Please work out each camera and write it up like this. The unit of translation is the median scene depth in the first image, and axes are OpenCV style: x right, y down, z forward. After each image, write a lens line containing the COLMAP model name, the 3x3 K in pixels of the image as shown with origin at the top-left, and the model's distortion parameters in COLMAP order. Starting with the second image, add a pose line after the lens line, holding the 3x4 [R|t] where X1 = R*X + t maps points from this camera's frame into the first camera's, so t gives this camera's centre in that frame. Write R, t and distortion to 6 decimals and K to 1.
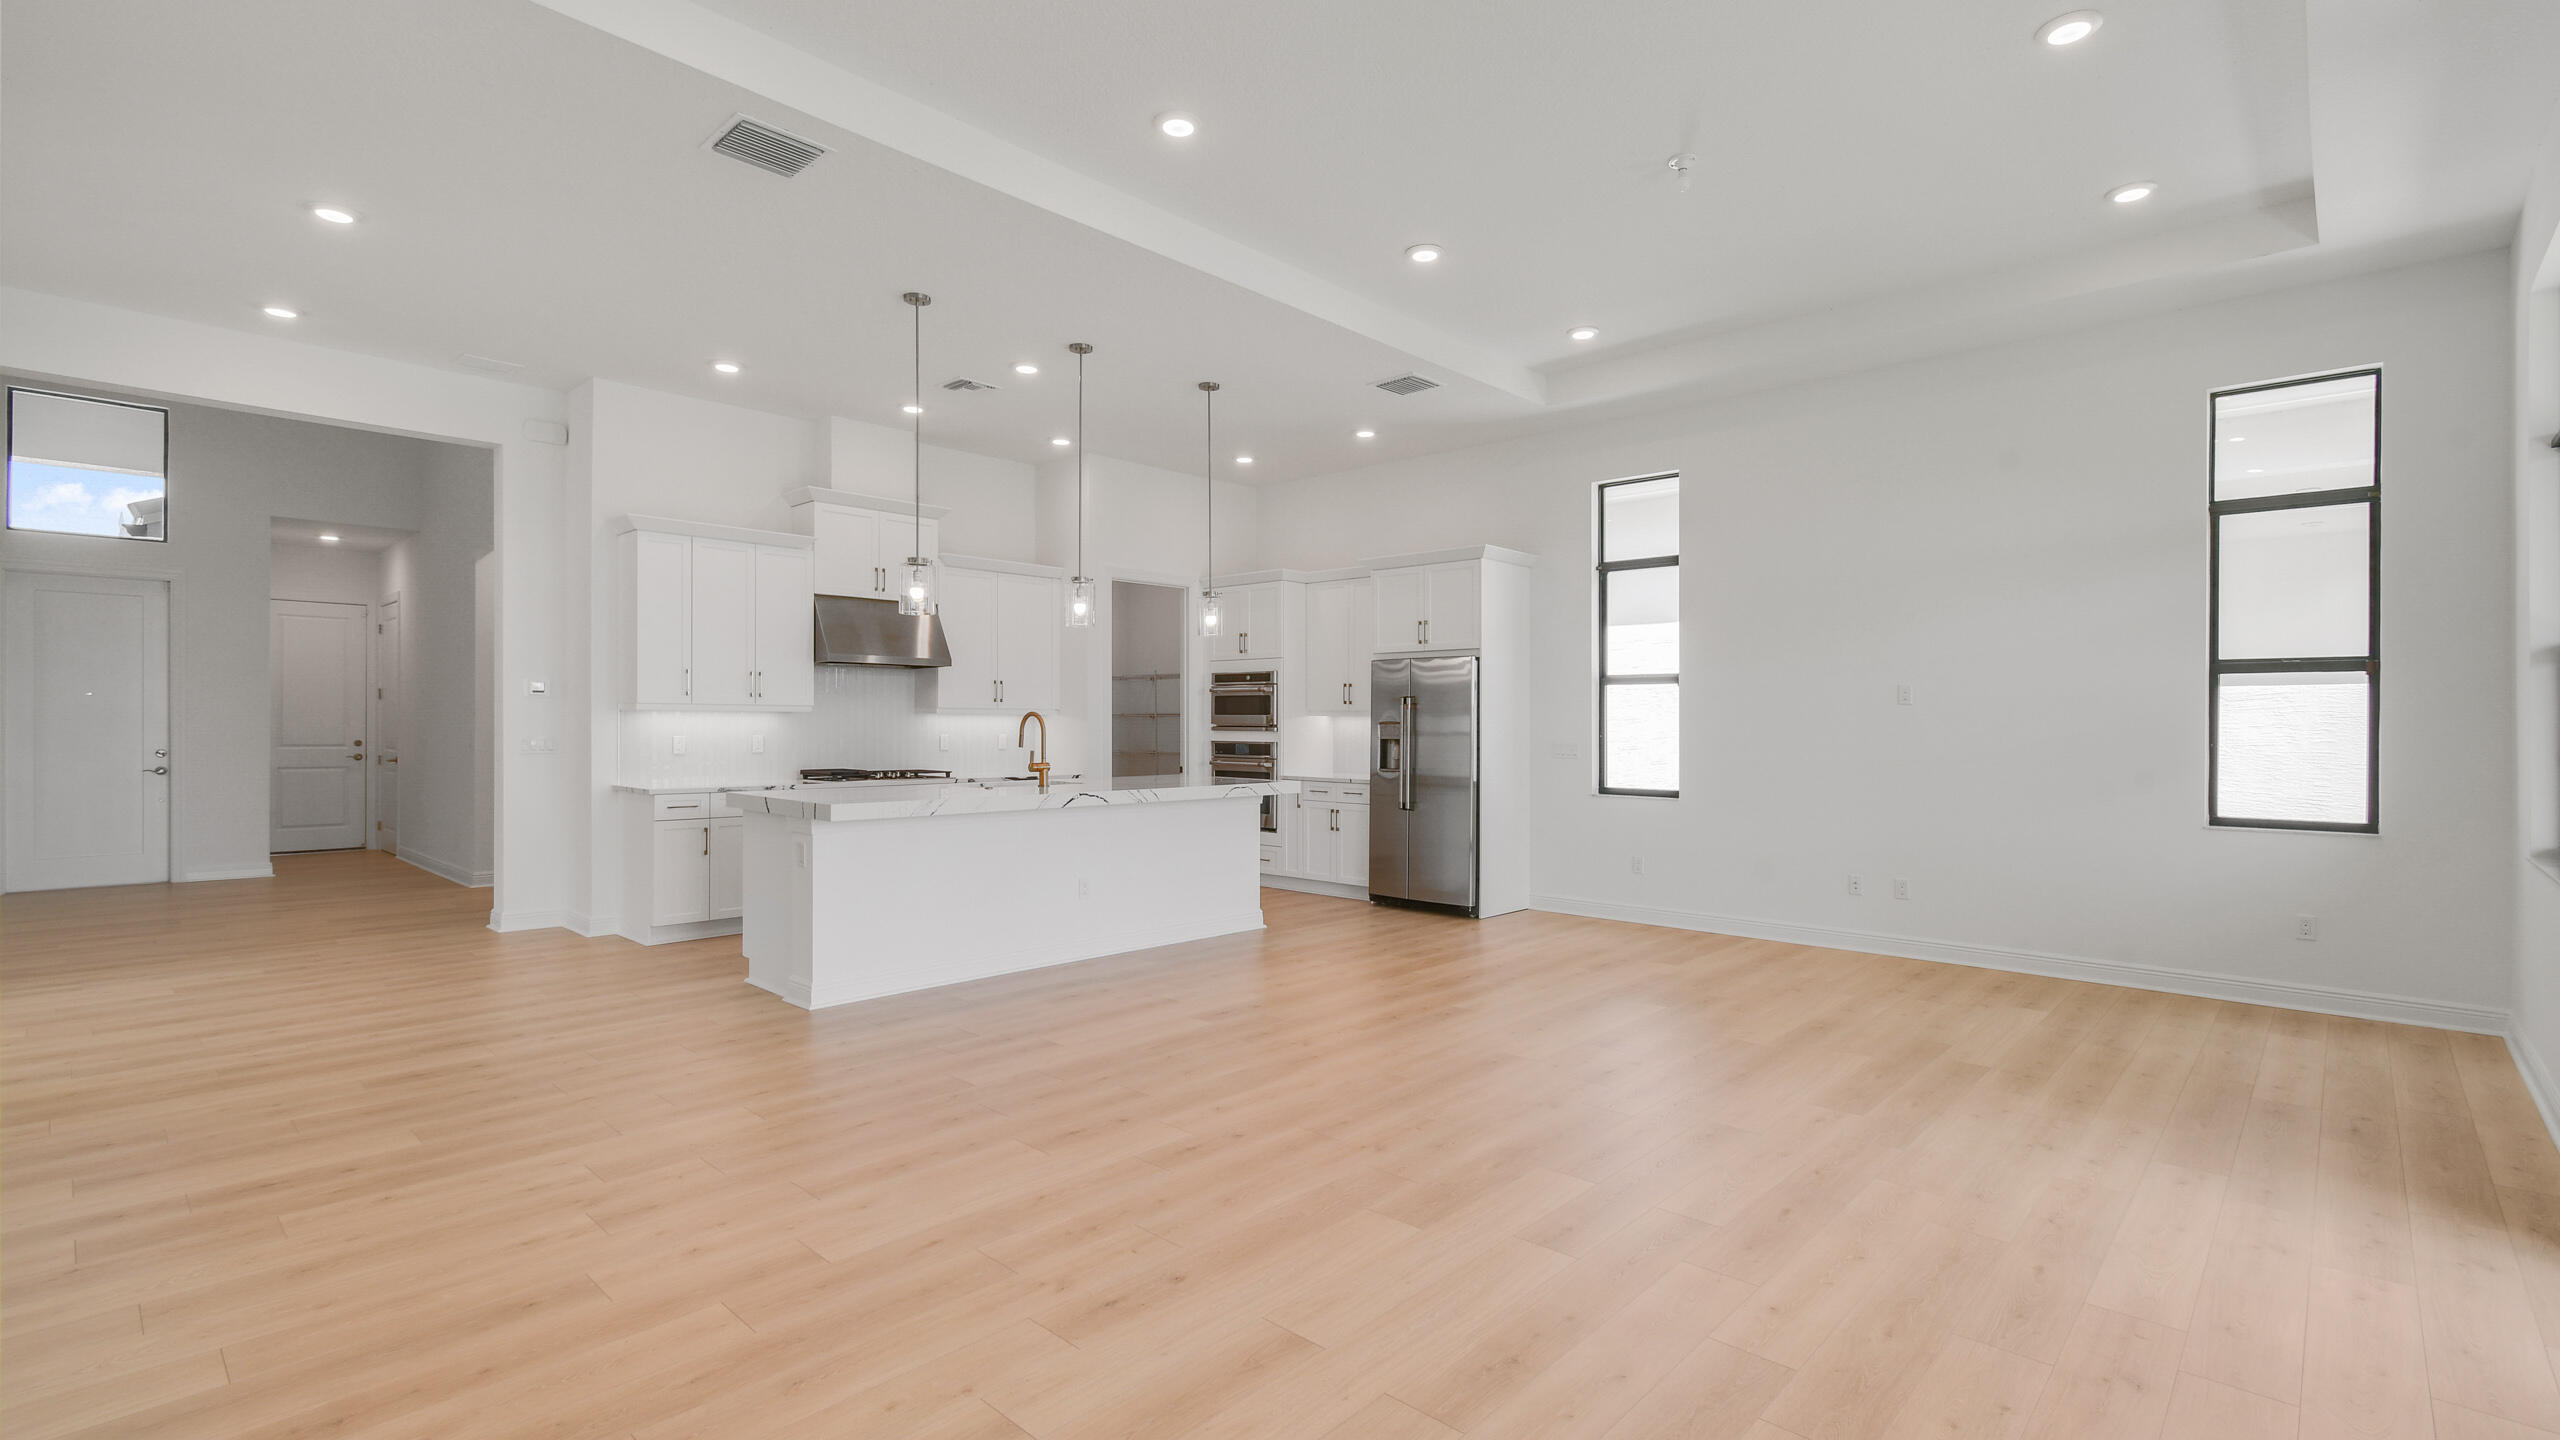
lens RADIAL K [[1118.5, 0, 1268.3], [0, 1118.5, 719.9], [0, 0, 1]] dist [-0.002867, -0.000139]
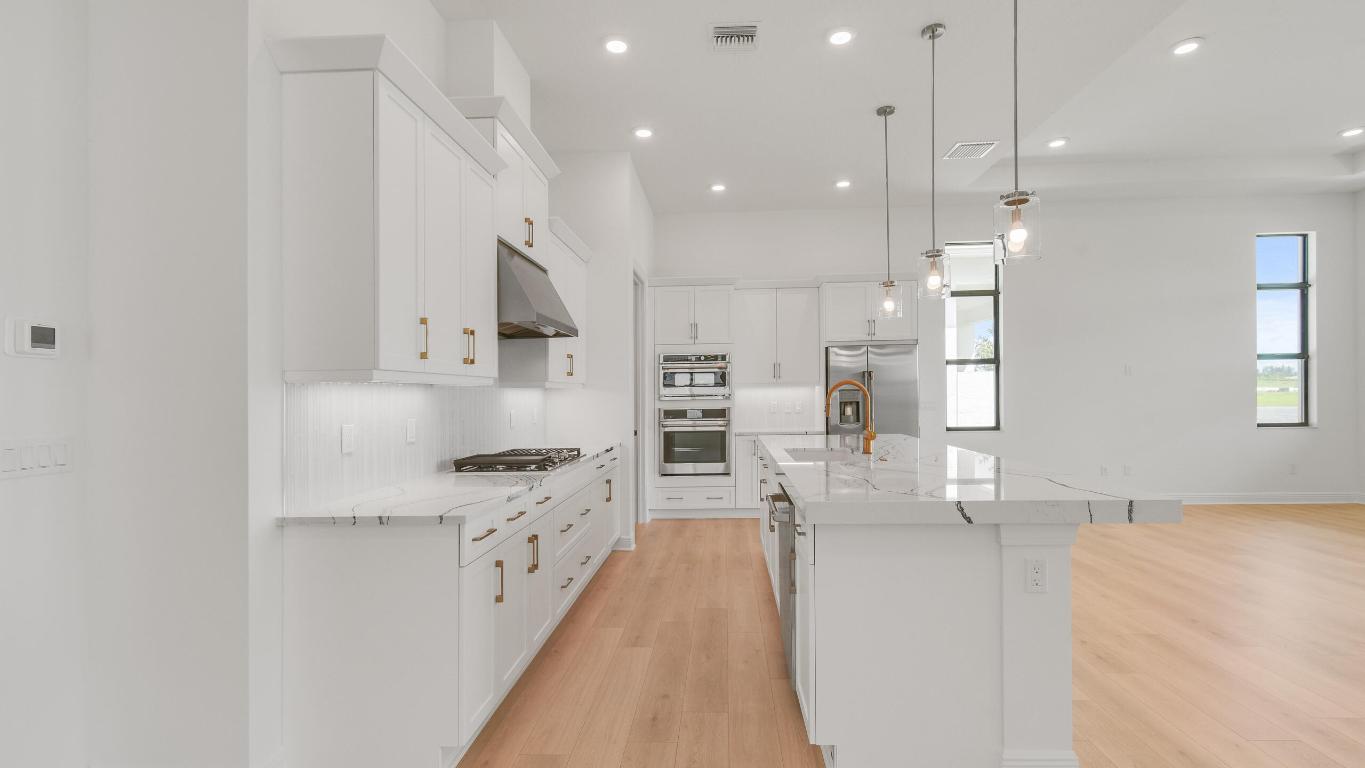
lens RADIAL K [[596.4, 0, 686.4], [0, 596.4, 383.4], [0, 0, 1]] dist [-0.002867, -0.000139]
pose [[0.759990, -0.006383, 0.649904, -0.518909], [0.019158, 0.999737, -0.012583, -0.000412], [-0.649652, 0.022014, 0.759913, 0.532331]]
